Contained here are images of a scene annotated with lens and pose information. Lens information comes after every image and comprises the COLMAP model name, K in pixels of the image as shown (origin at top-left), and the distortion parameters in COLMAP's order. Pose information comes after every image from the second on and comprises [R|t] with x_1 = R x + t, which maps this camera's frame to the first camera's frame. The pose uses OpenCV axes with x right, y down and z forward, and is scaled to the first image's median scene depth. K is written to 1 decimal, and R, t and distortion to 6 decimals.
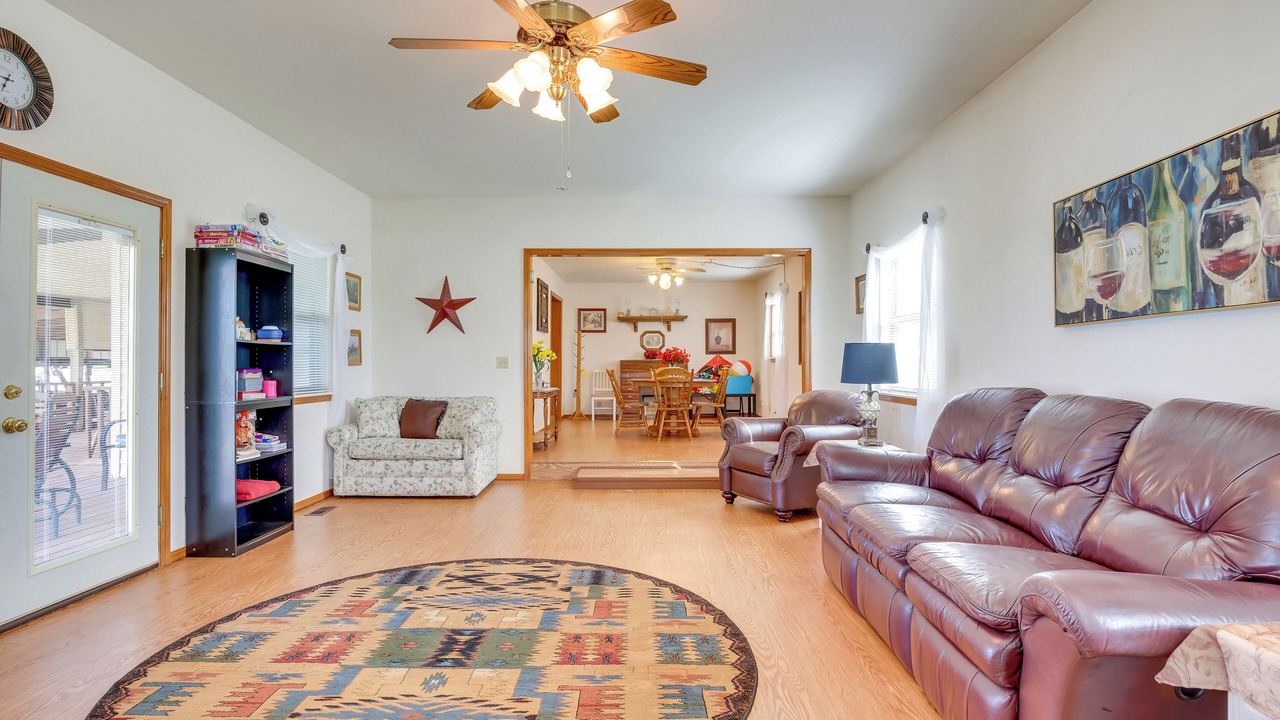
lens RADIAL K [[608.4, 0, 654.0], [0, 608.4, 356.8], [0, 0, 1]] dist [-0.006656, 0.000706]
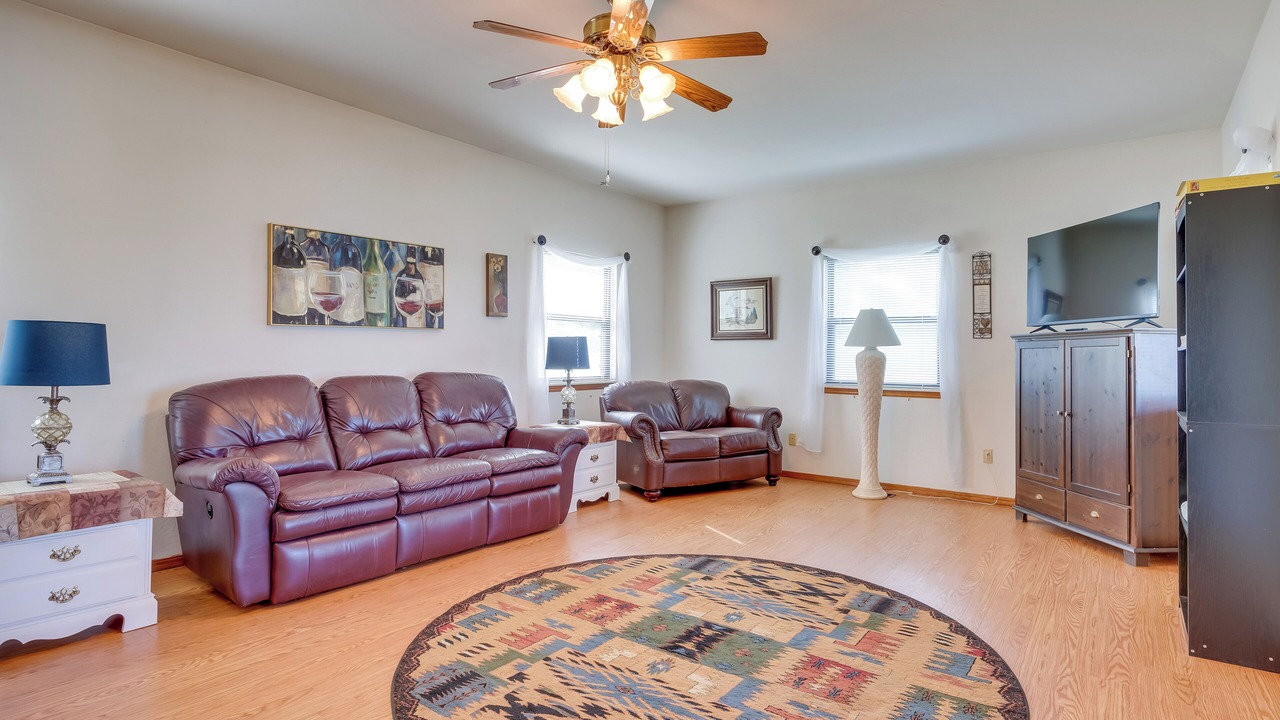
lens RADIAL K [[690.3, 0, 631.3], [0, 690.3, 352.7], [0, 0, 1]] dist [-0.007928, -0.002079]
pose [[-0.776048, -0.005430, 0.630650, -0.962819], [-0.014382, 0.999855, -0.009089, 0.012171], [-0.630509, -0.016123, -0.776014, 1.984743]]
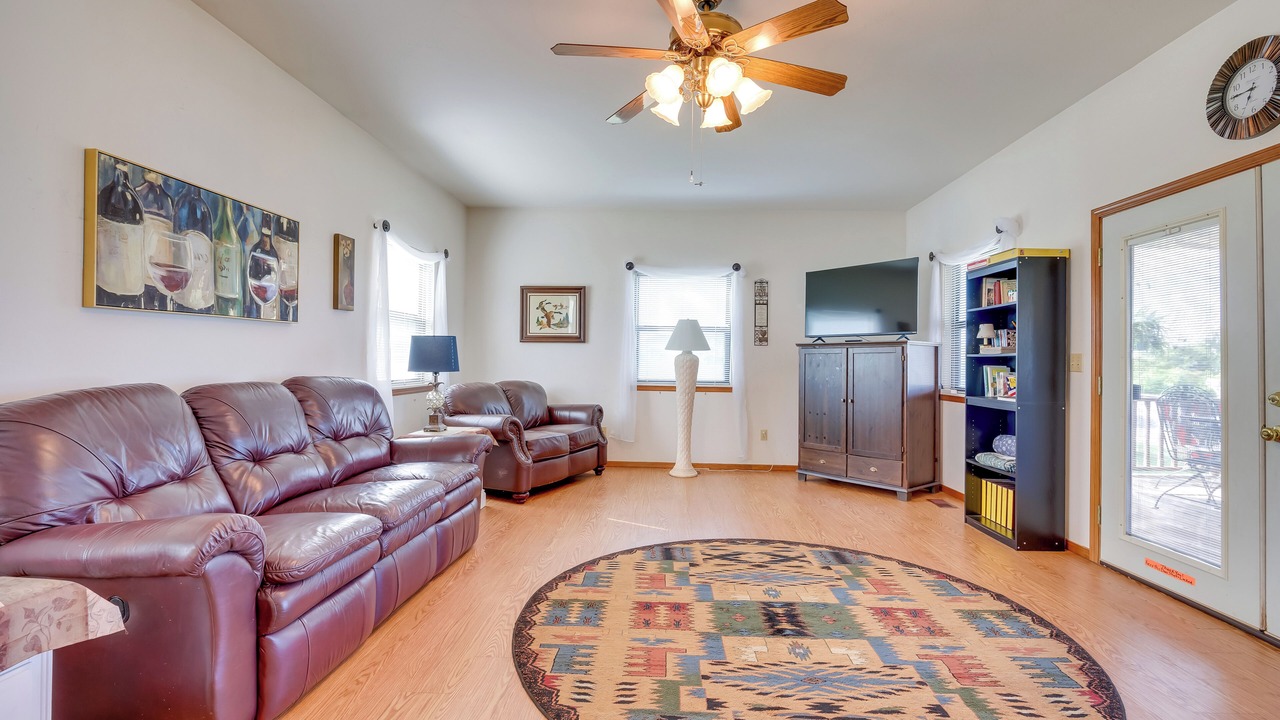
lens RADIAL K [[608.4, 0, 647.4], [0, 608.4, 355.5], [0, 0, 1]] dist [-0.006656, 0.000706]
pose [[-0.998323, -0.013177, 0.056370, -0.132685], [-0.014148, 0.999758, -0.016857, 0.022069], [-0.056134, -0.017626, -0.998268, 2.139757]]
